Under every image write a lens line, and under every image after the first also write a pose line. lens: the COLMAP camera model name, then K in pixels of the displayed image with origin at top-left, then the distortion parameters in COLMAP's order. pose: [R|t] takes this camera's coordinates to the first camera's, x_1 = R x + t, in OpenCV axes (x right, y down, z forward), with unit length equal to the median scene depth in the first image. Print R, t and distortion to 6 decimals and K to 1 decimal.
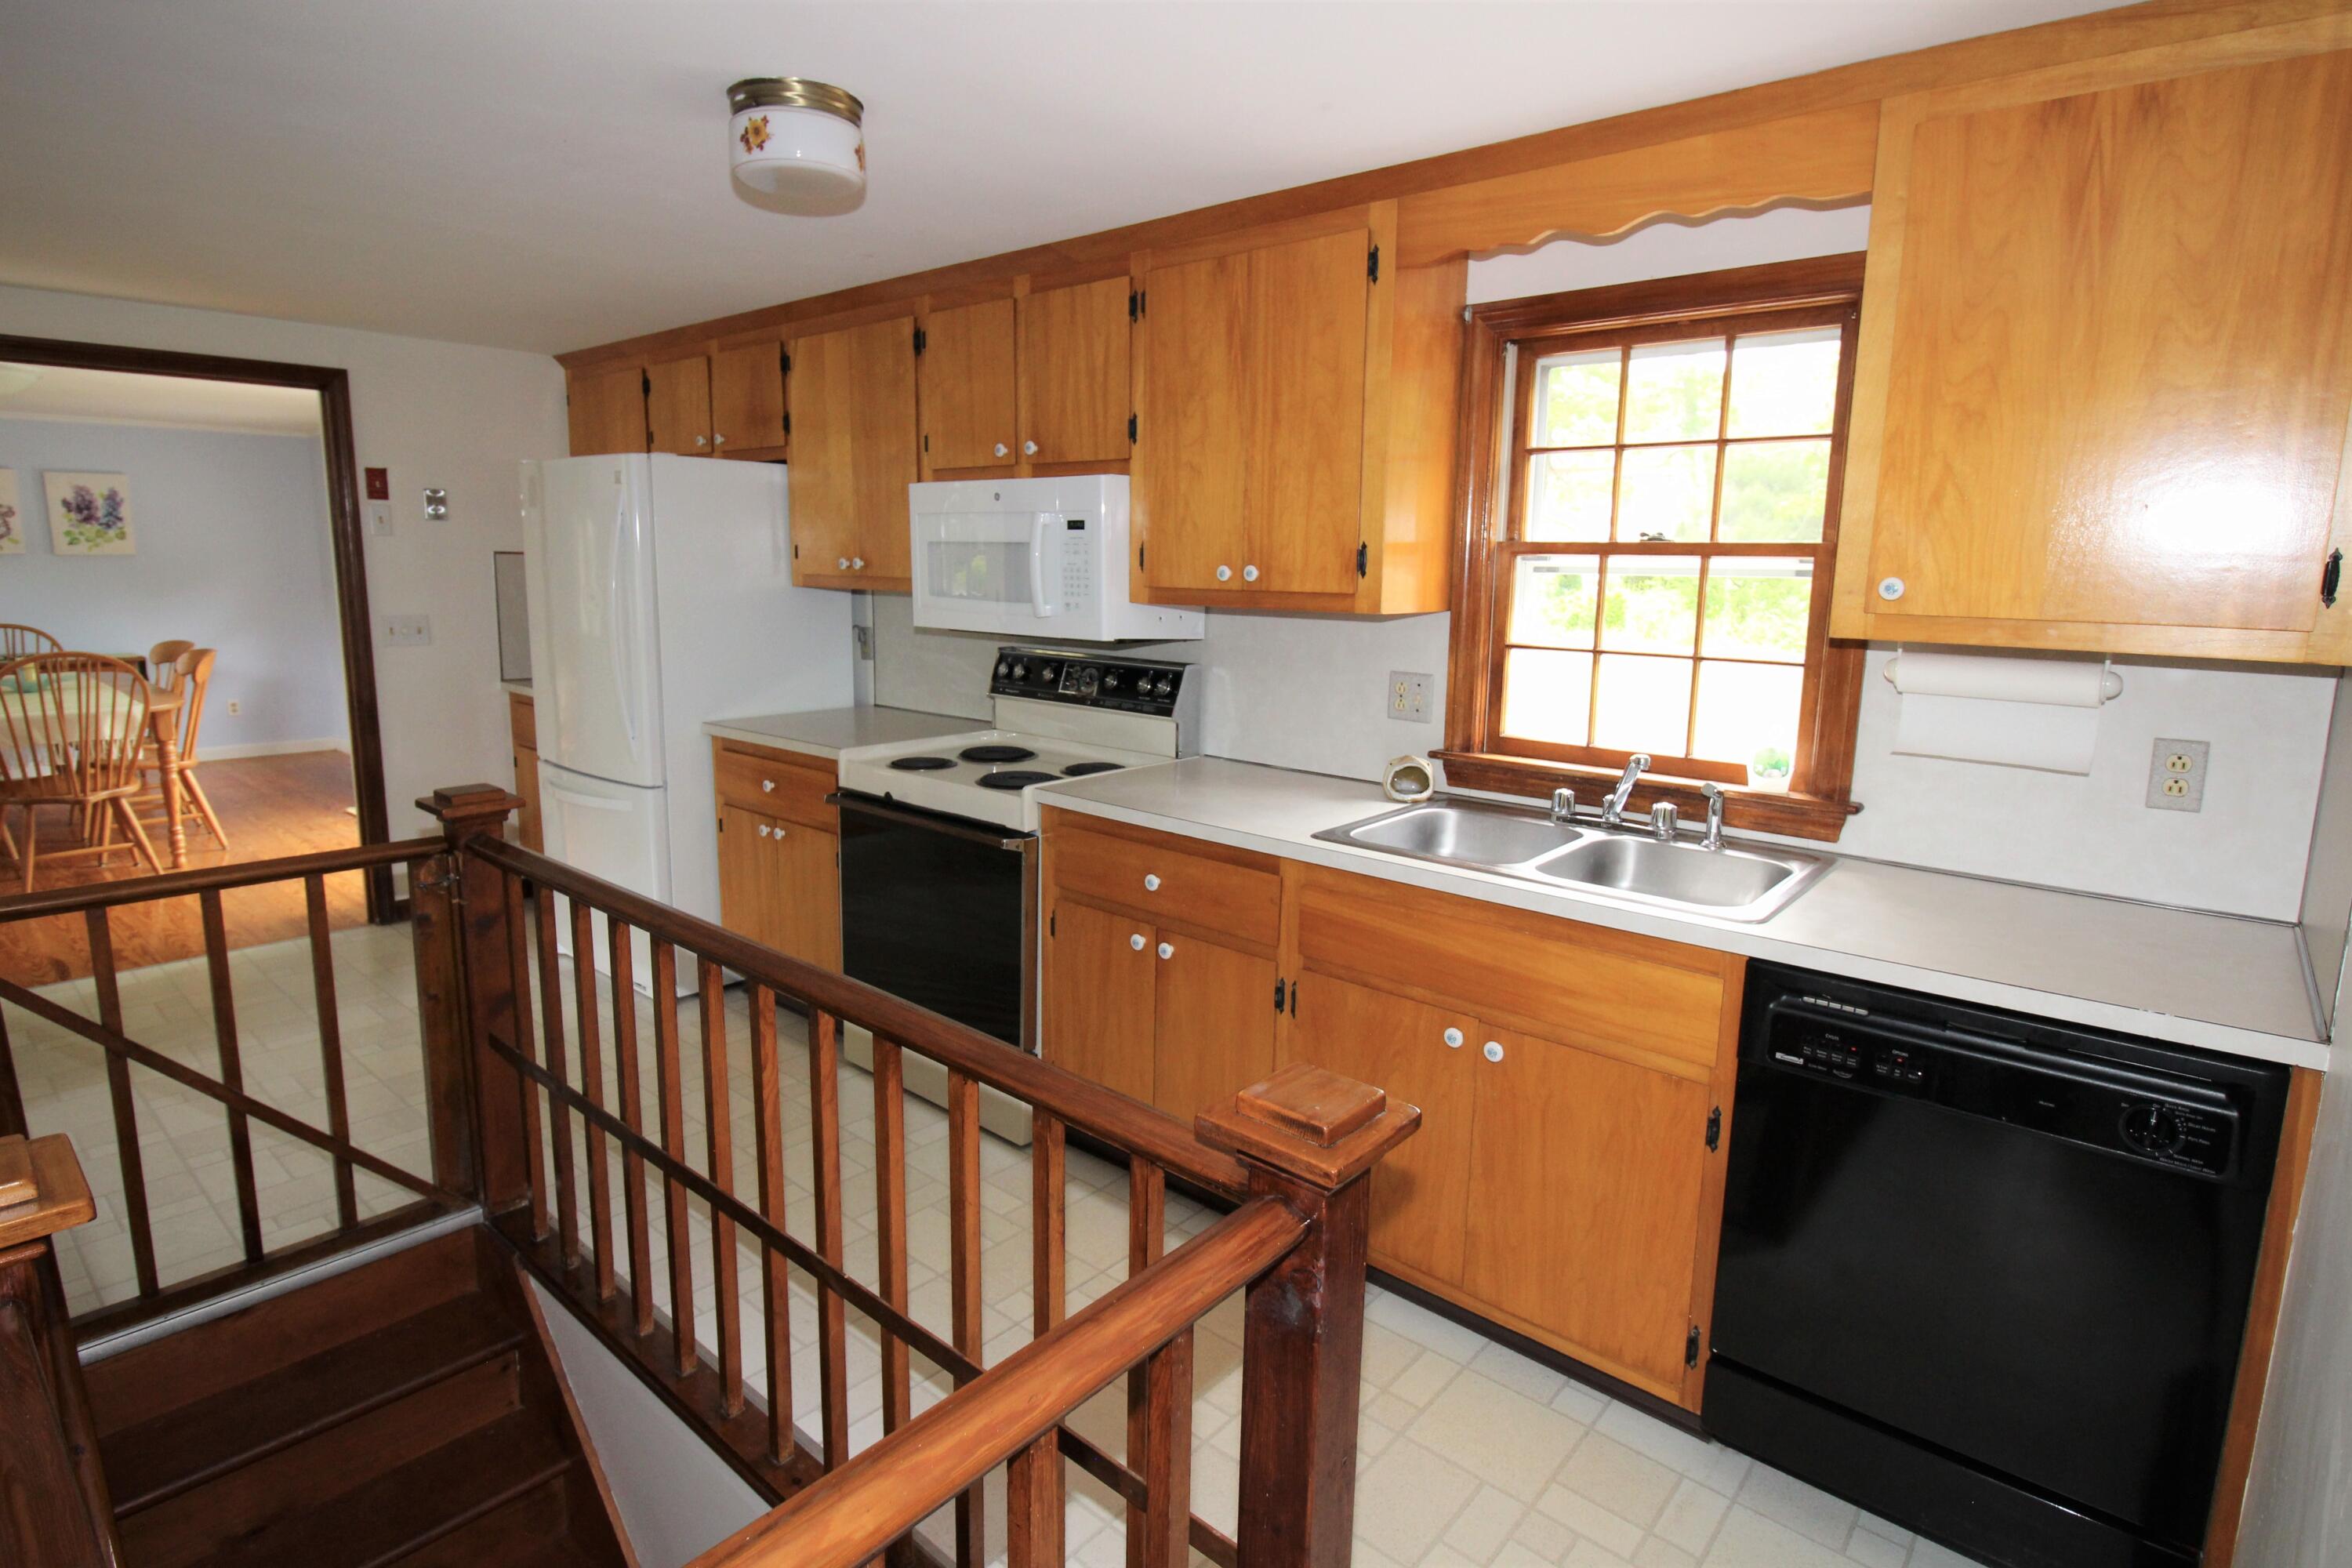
lens RADIAL K [[1210.9, 0, 1184.4], [0, 1210.9, 780.1], [0, 0, 1]] dist [0.006438, -0.000038]
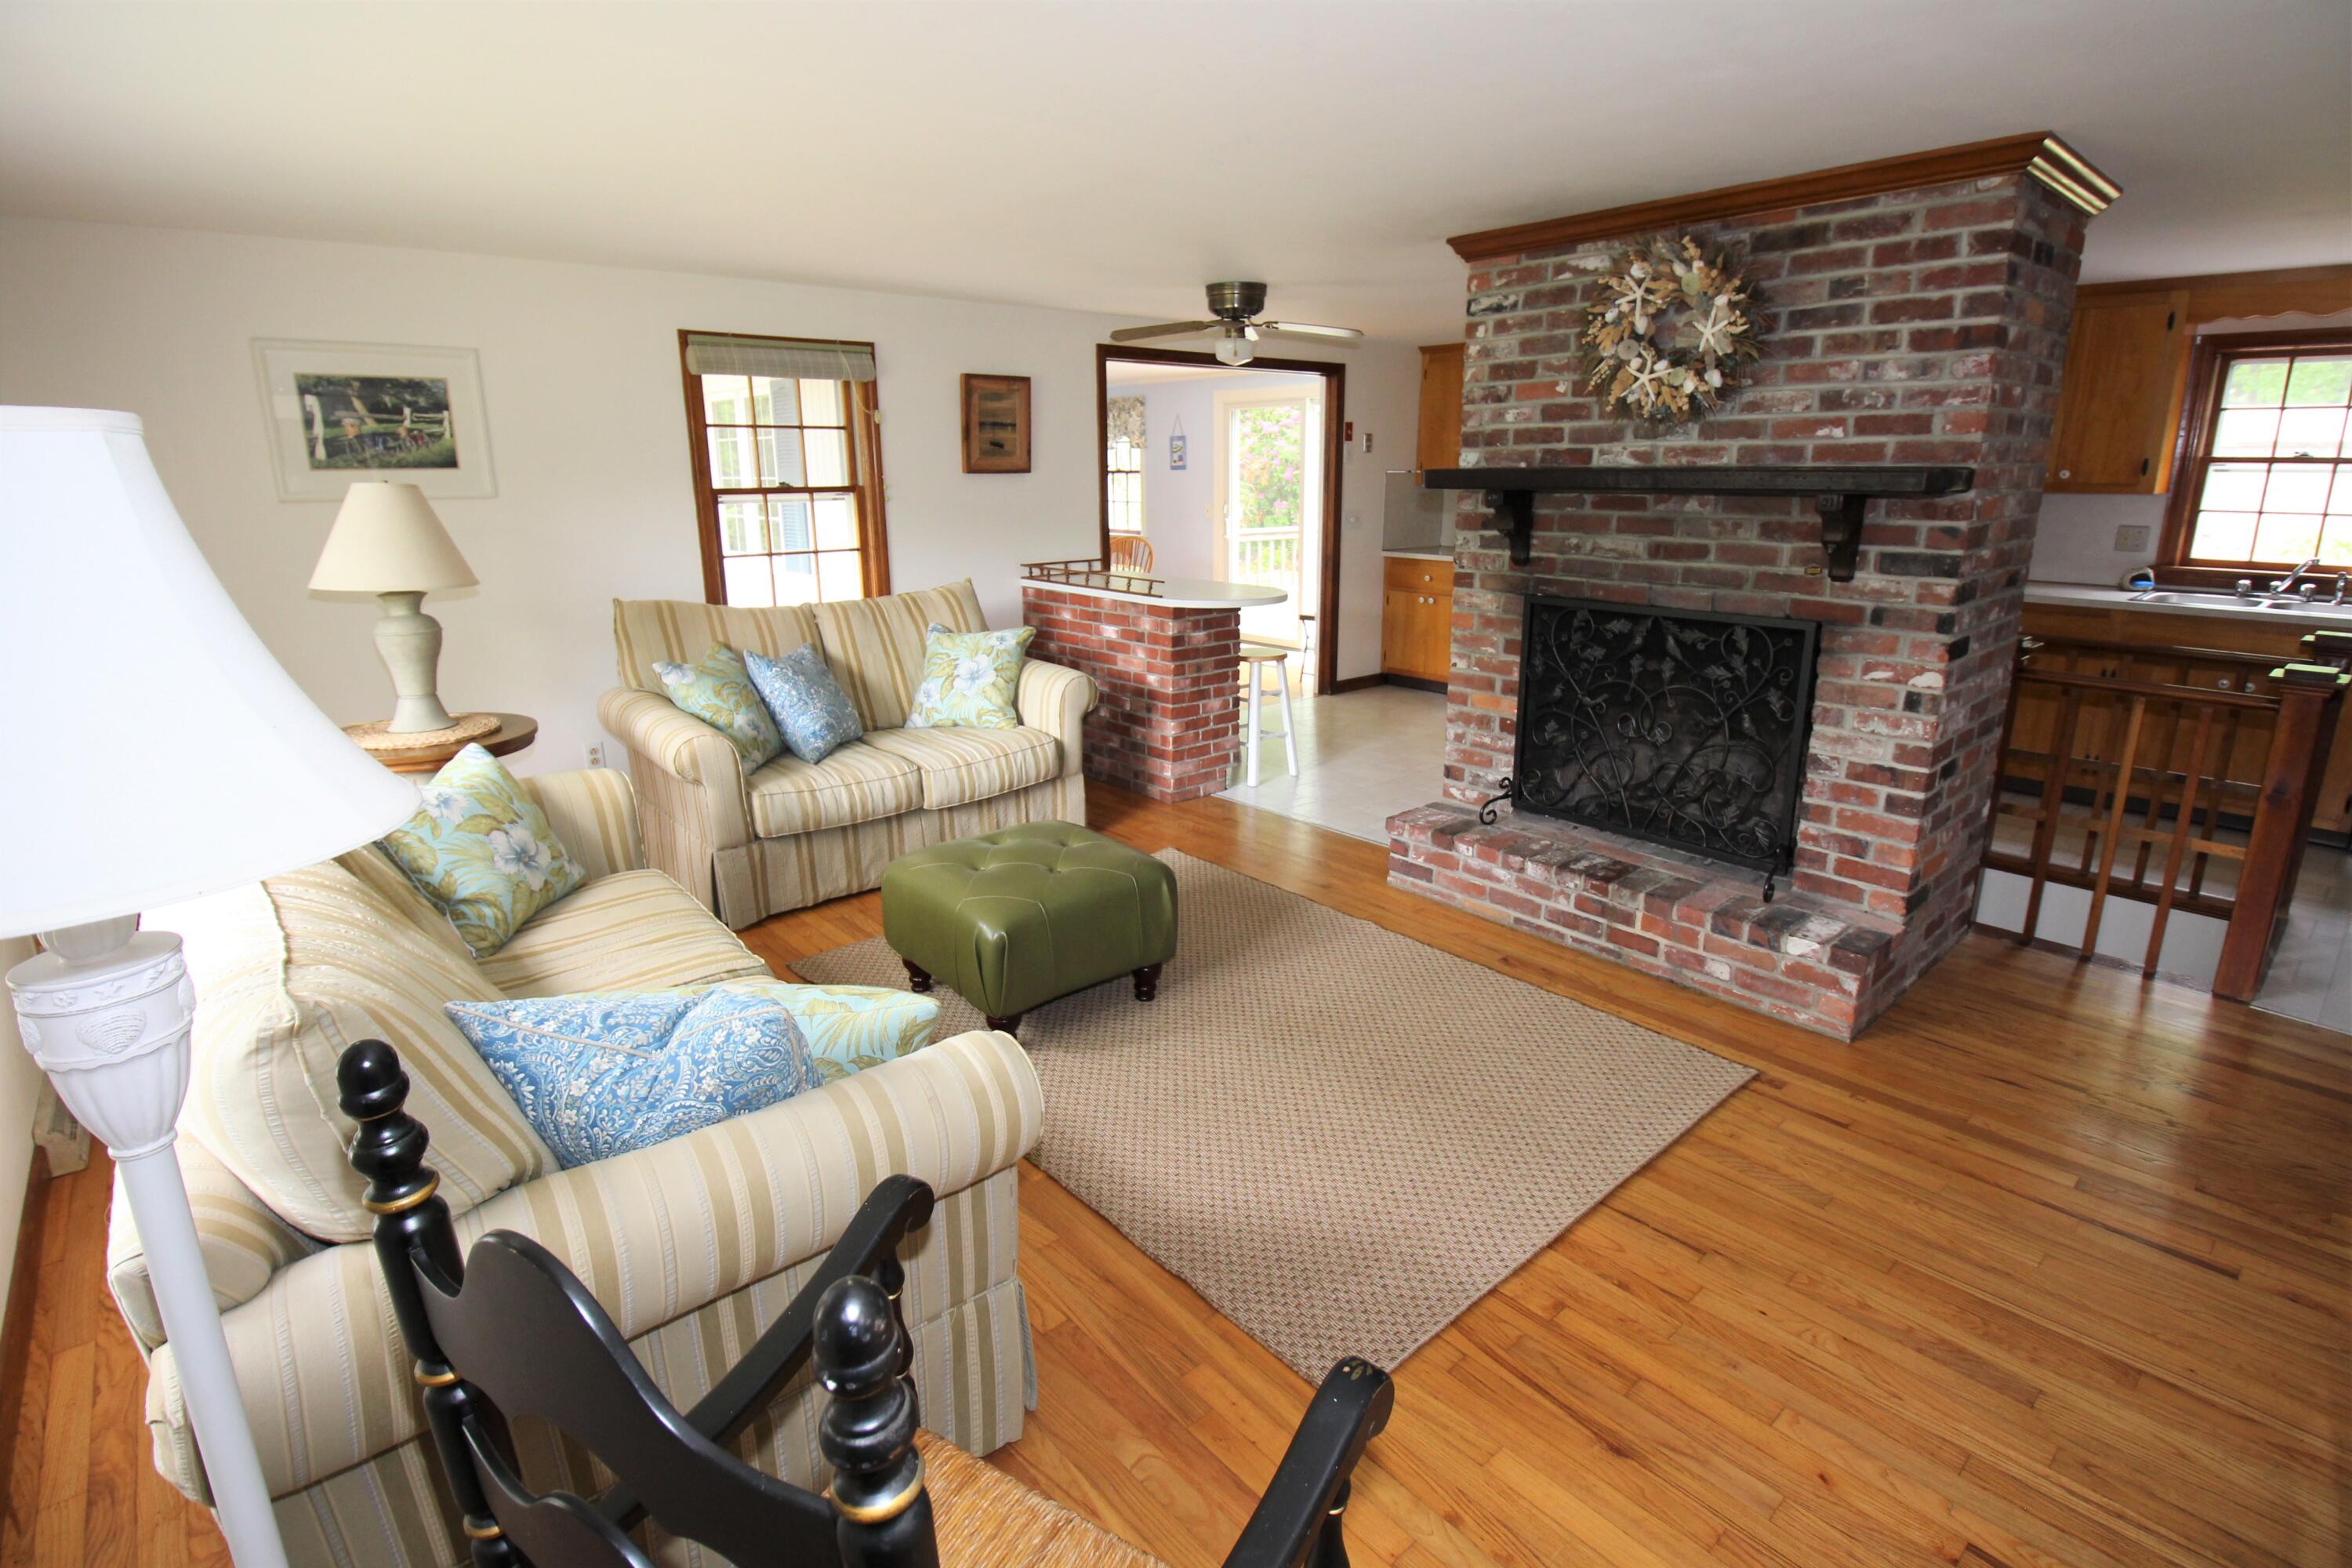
lens RADIAL K [[1121.7, 0, 1167.7], [0, 1121.7, 773.1], [0, 0, 1]] dist [-0.007393, -0.001737]
pose [[0.990055, 0.022522, -0.138868, -1.061709], [-0.011480, 0.996744, 0.079809, 0.176885], [0.140213, -0.077421, 0.987090, -0.986247]]
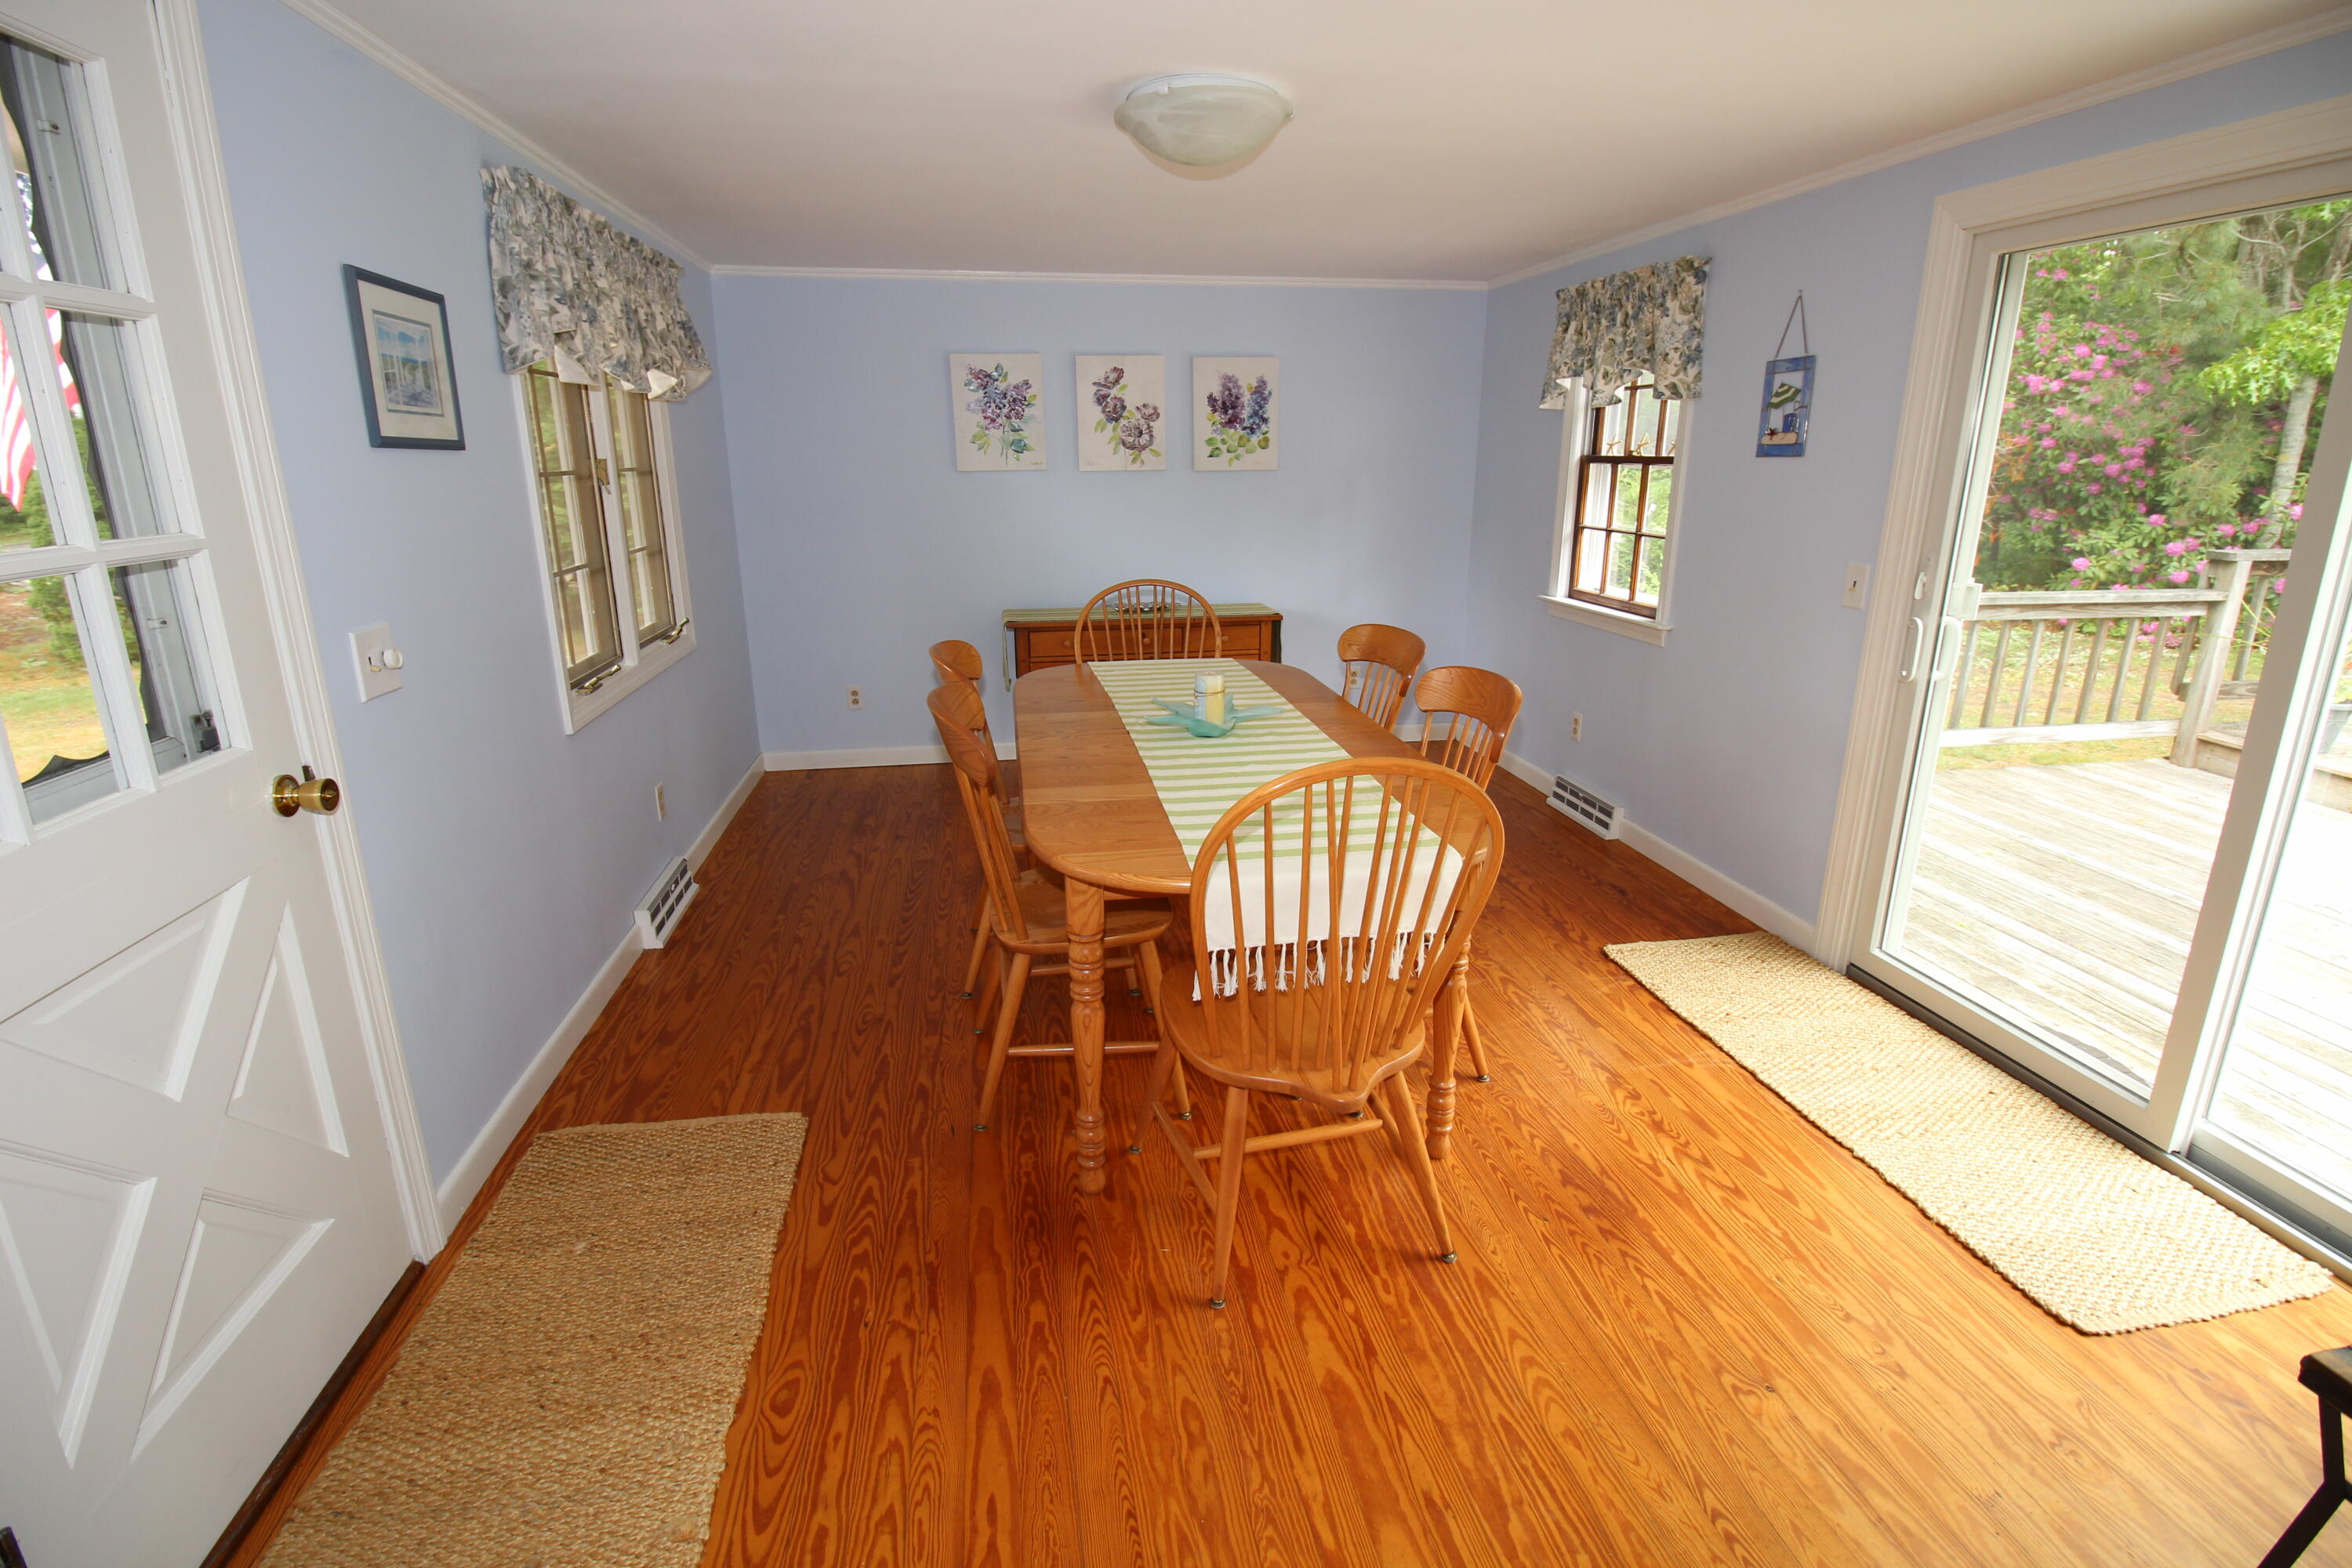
lens RADIAL K [[1121.7, 0, 1176.4], [0, 1121.7, 773.2], [0, 0, 1]] dist [-0.007393, -0.001737]
pose [[0.781084, 0.162579, -0.602889, -1.254971], [-0.107591, 0.986111, 0.126528, -0.225414], [0.615086, -0.033964, 0.787728, 1.139194]]
